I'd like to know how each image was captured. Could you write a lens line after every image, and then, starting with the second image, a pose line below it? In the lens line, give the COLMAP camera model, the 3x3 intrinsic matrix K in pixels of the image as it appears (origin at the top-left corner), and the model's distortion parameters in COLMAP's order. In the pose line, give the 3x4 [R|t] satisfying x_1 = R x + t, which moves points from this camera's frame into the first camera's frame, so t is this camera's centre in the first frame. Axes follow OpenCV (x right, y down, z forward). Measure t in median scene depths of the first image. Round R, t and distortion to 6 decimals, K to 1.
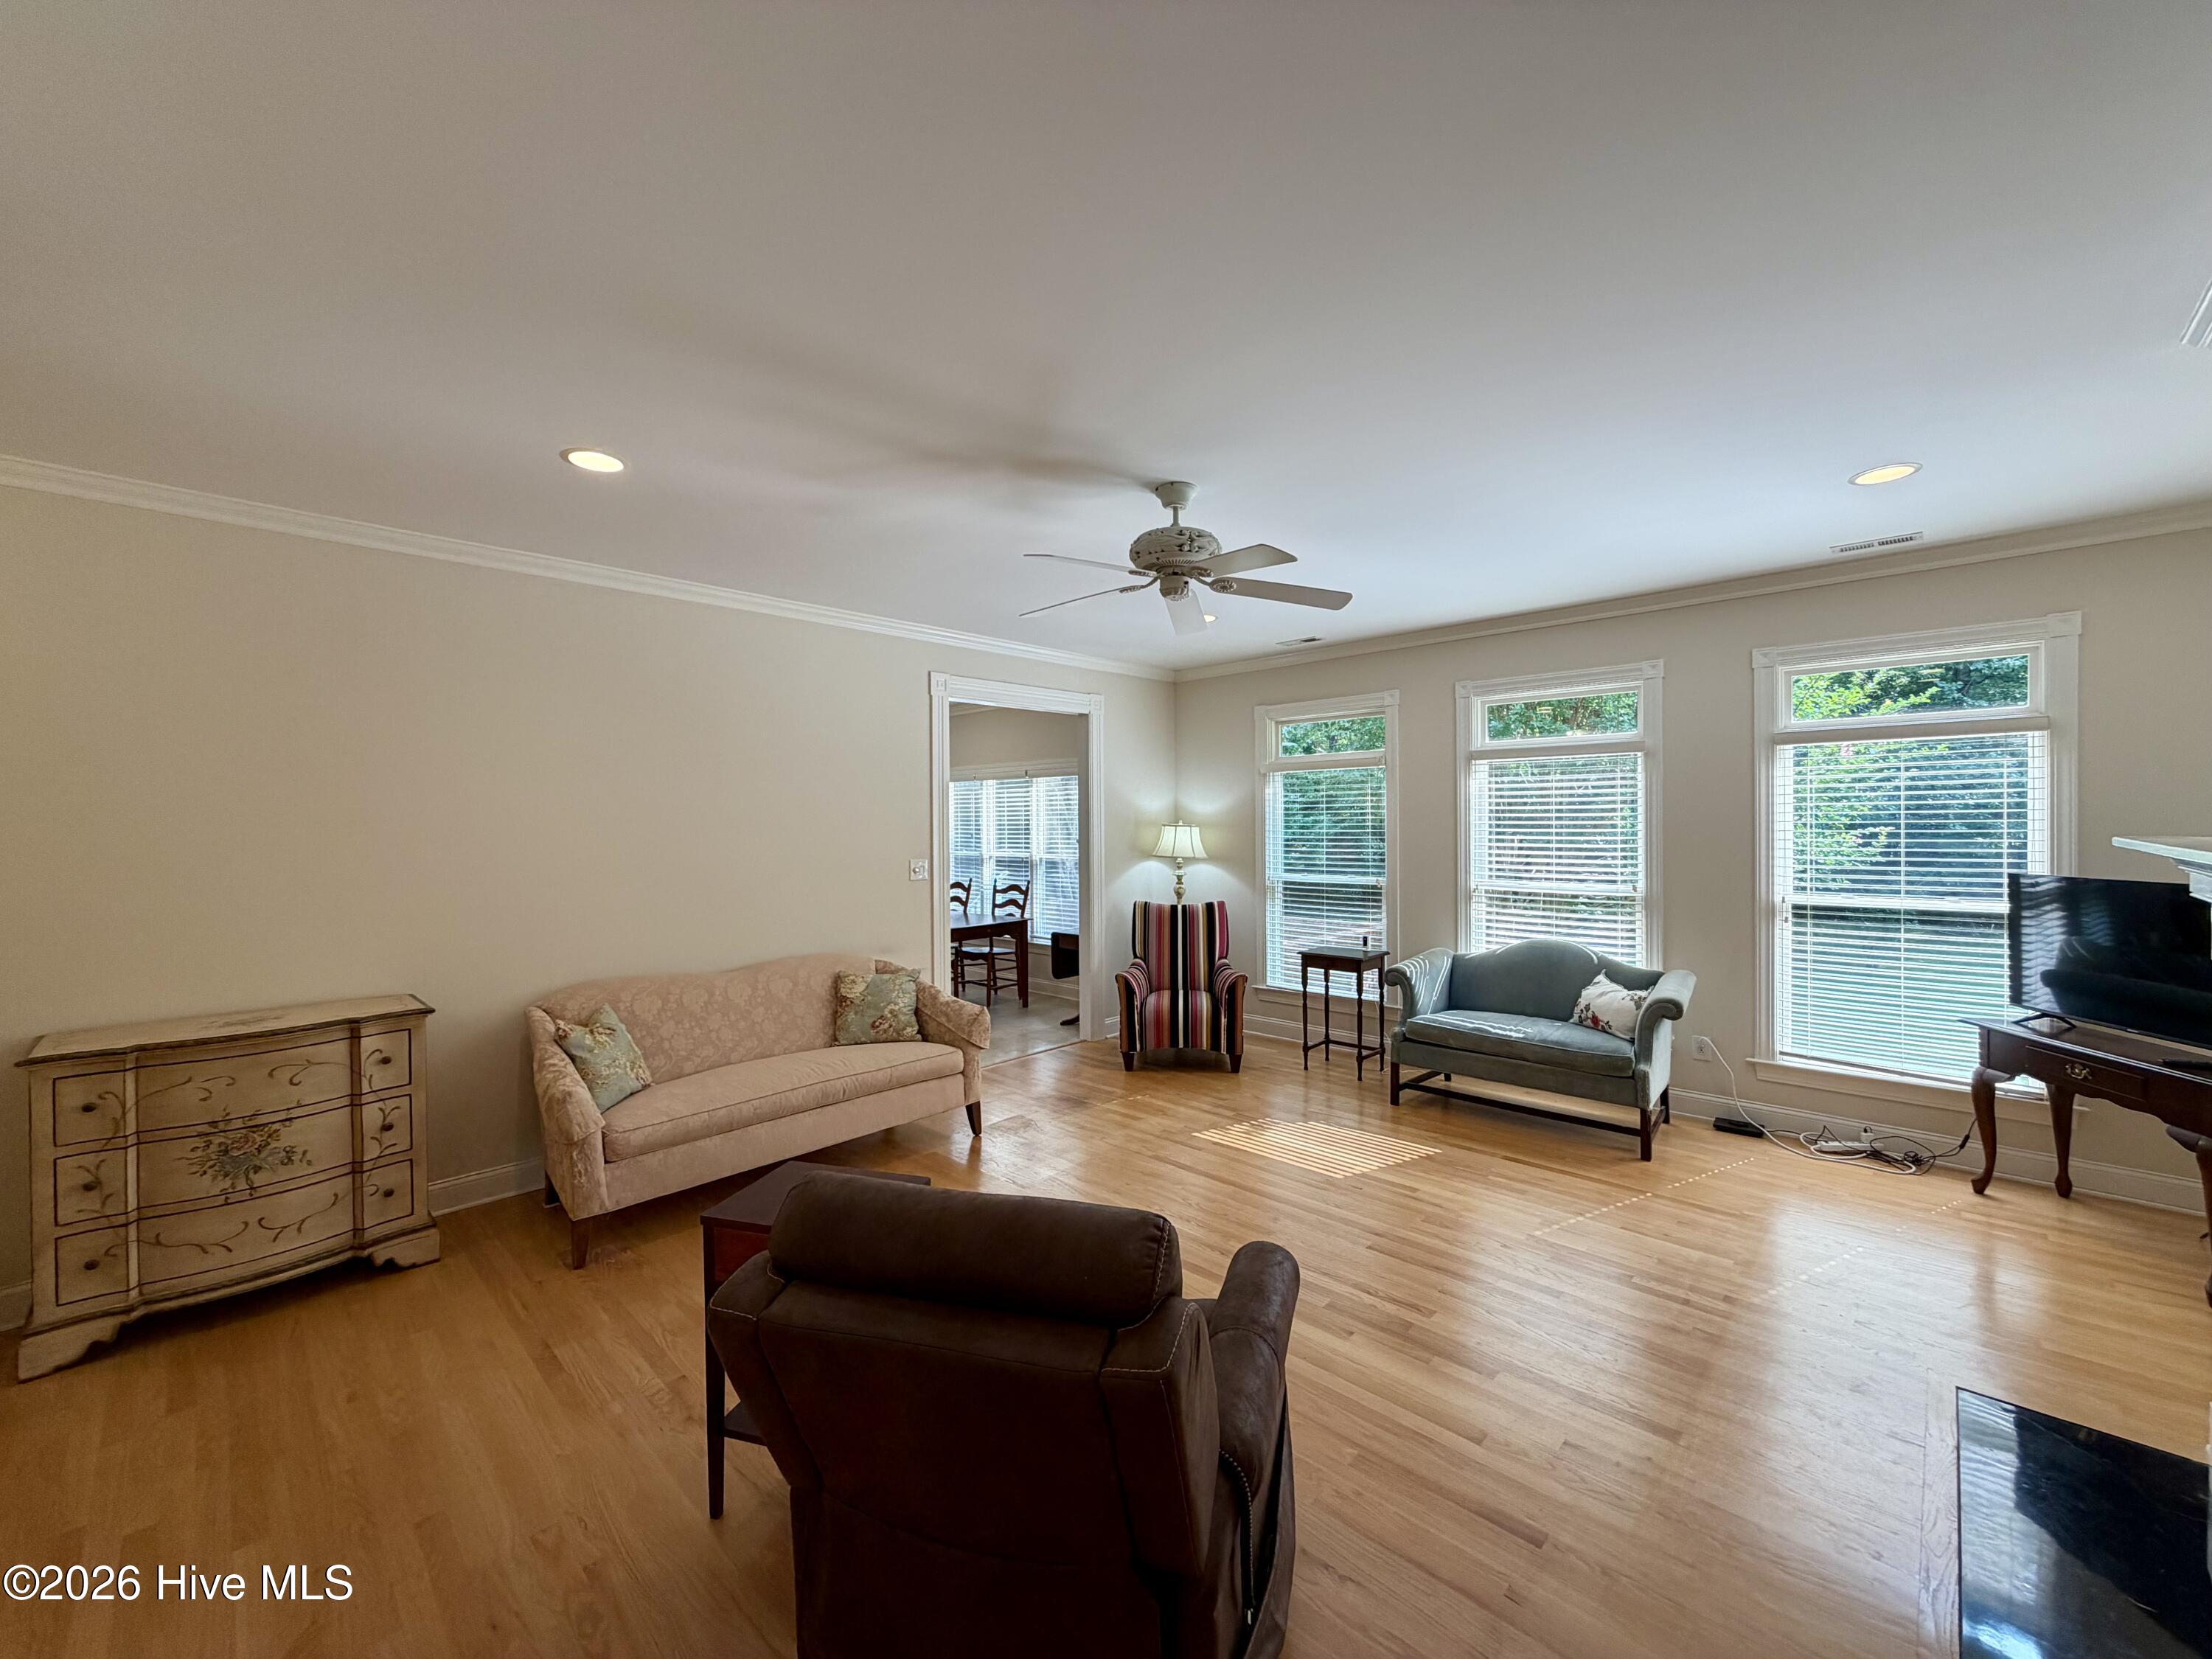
lens RADIAL K [[881.6, 0, 1097.8], [0, 881.6, 828.3], [0, 0, 1]] dist [0.001445, -0.000094]
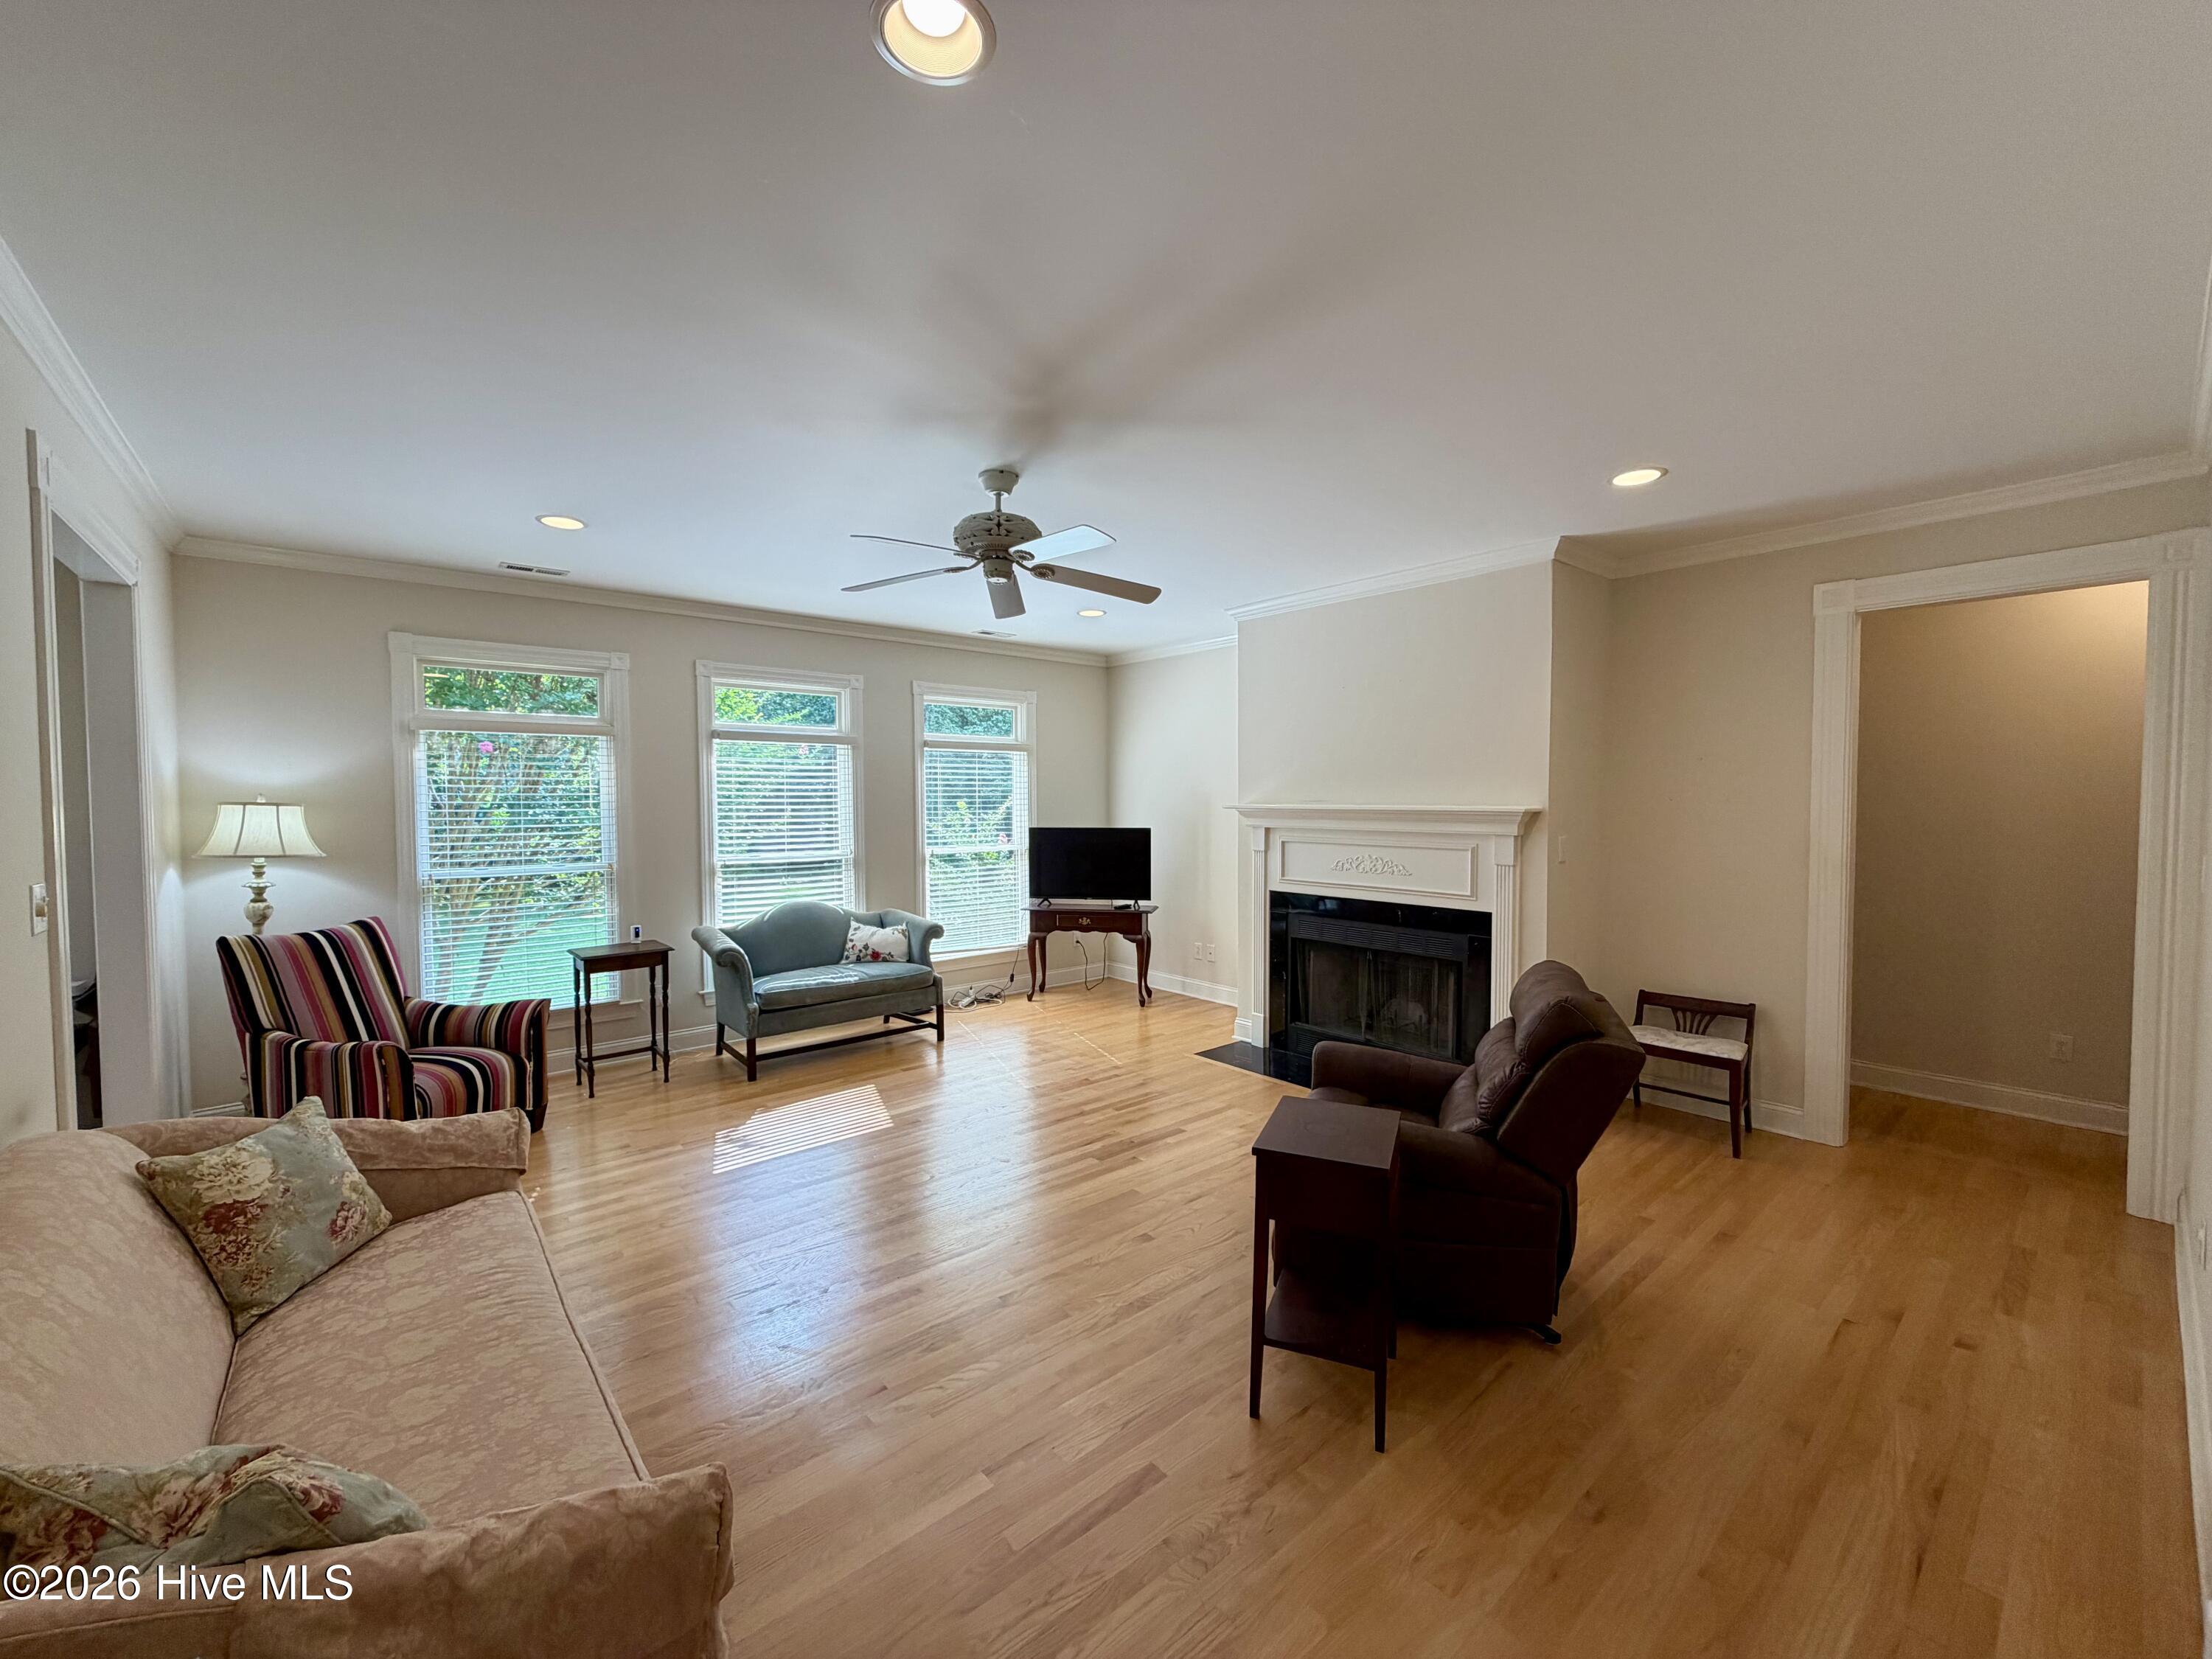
lens RADIAL K [[881.6, 0, 1097.8], [0, 881.6, 828.3], [0, 0, 1]] dist [0.001445, -0.000094]
pose [[0.100993, -0.026844, 0.994525, -0.624935], [0.009531, 0.999616, 0.026013, 0.004546], [-0.994842, 0.006851, 0.101210, 0.516607]]
